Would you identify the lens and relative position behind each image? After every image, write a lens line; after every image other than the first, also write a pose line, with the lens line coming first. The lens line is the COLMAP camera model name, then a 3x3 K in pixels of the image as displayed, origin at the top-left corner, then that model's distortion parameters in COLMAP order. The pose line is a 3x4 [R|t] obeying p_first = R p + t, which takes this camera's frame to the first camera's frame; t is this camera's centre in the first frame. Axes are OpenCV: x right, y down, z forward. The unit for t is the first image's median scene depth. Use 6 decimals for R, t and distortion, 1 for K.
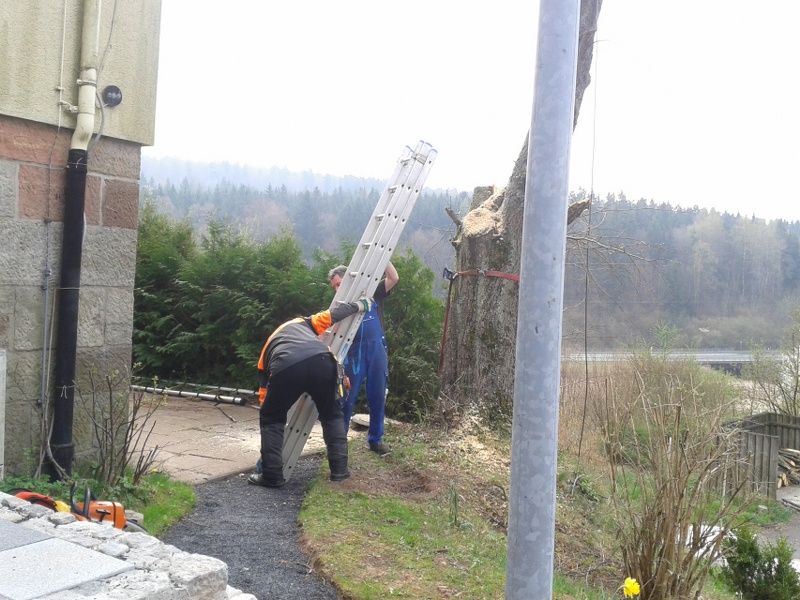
lens RADIAL K [[785.7, 0, 372.2], [0, 785.7, 305.0], [0, 0, 1]] dist [0.185160, -0.409869]
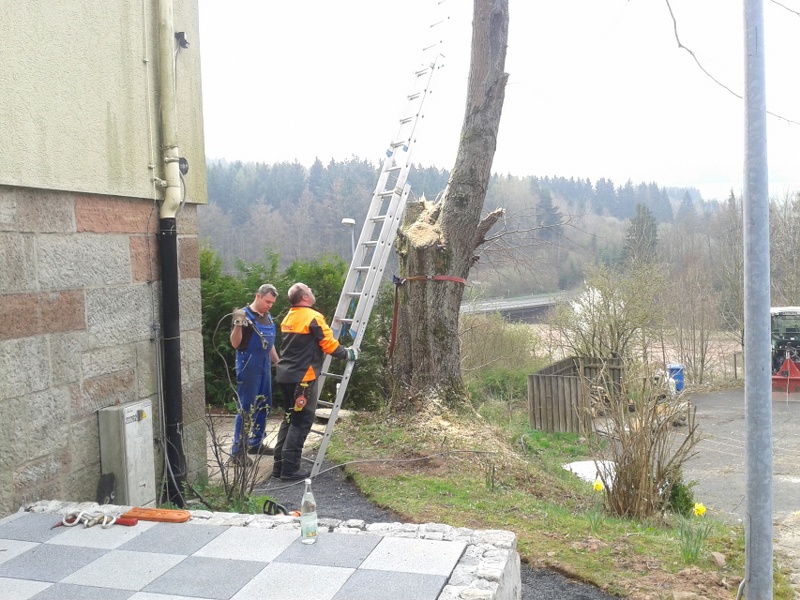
lens RADIAL K [[803.1, 0, 374.1], [0, 803.1, 295.6], [0, 0, 1]] dist [0.090647, 0.009642]
pose [[0.958171, -0.091929, 0.271031, -0.267640], [0.085130, 0.995691, 0.036761, -0.065206], [-0.273243, -0.012151, 0.961868, -0.132421]]
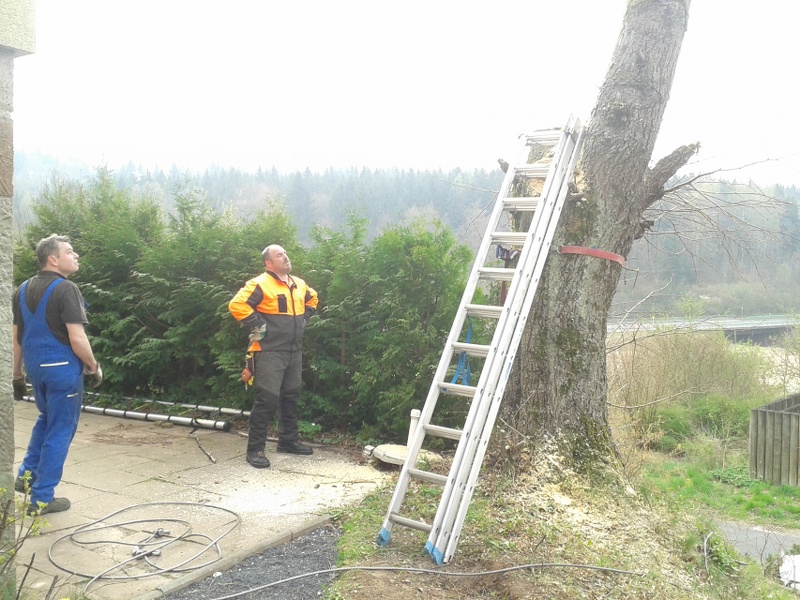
lens RADIAL K [[786.2, 0, 378.5], [0, 786.2, 300.5], [0, 0, 1]] dist [0.199268, -0.501751]
pose [[0.999278, -0.035647, 0.013171, -0.028299], [0.035365, 0.999153, 0.021040, -0.015480], [-0.013910, -0.020559, 0.999692, 0.295888]]
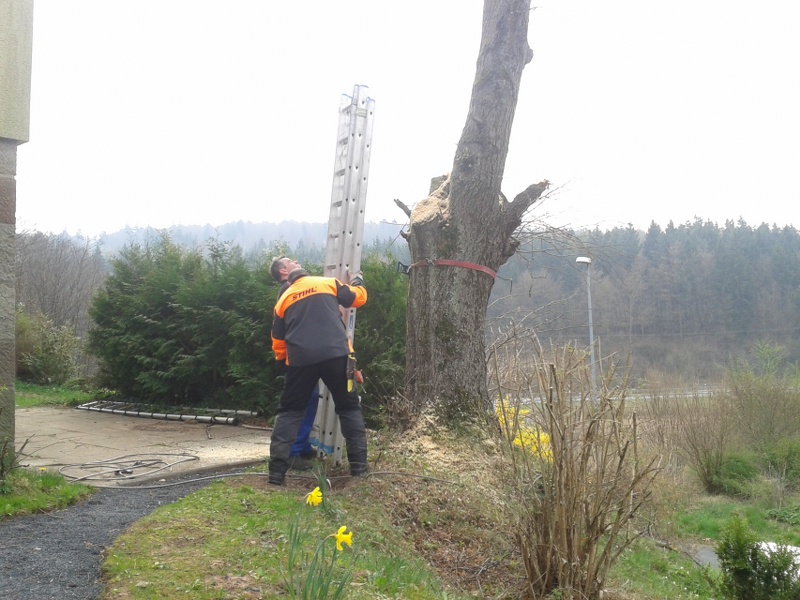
lens RADIAL K [[783.2, 0, 364.9], [0, 783.2, 285.6], [0, 0, 1]] dist [0.149864, -0.321024]
pose [[0.986869, -0.065414, -0.147681, 0.197104], [0.052365, 0.994511, -0.090583, 0.067840], [0.152796, 0.081660, 0.984878, 0.062751]]
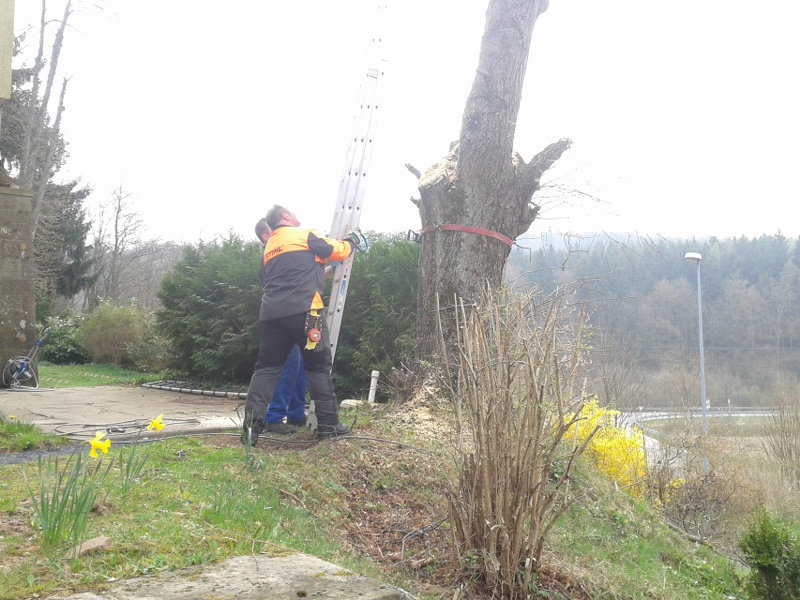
lens RADIAL K [[775.3, 0, 368.4], [0, 775.3, 297.8], [0, 0, 1]] dist [0.174443, -0.380762]
pose [[0.951282, -0.055484, -0.303288, 0.327799], [0.028423, 0.995267, -0.092924, 0.118700], [0.307009, 0.079777, 0.948357, 0.140110]]
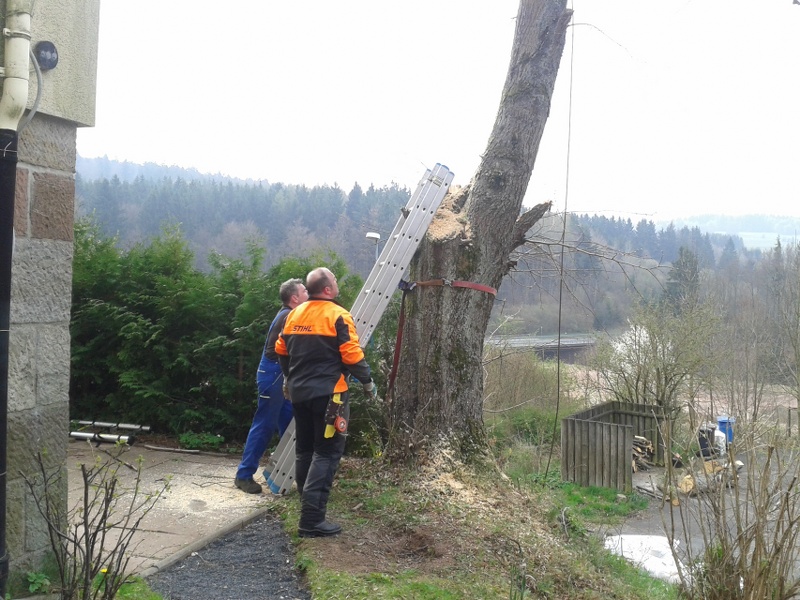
lens RADIAL K [[799.7, 0, 378.0], [0, 799.7, 296.4], [0, 0, 1]] dist [0.167810, -0.454644]
pose [[0.970835, -0.022036, 0.238734, -0.146730], [0.022558, 0.999745, 0.000543, -0.028393], [-0.238685, 0.004858, 0.971085, 0.159543]]
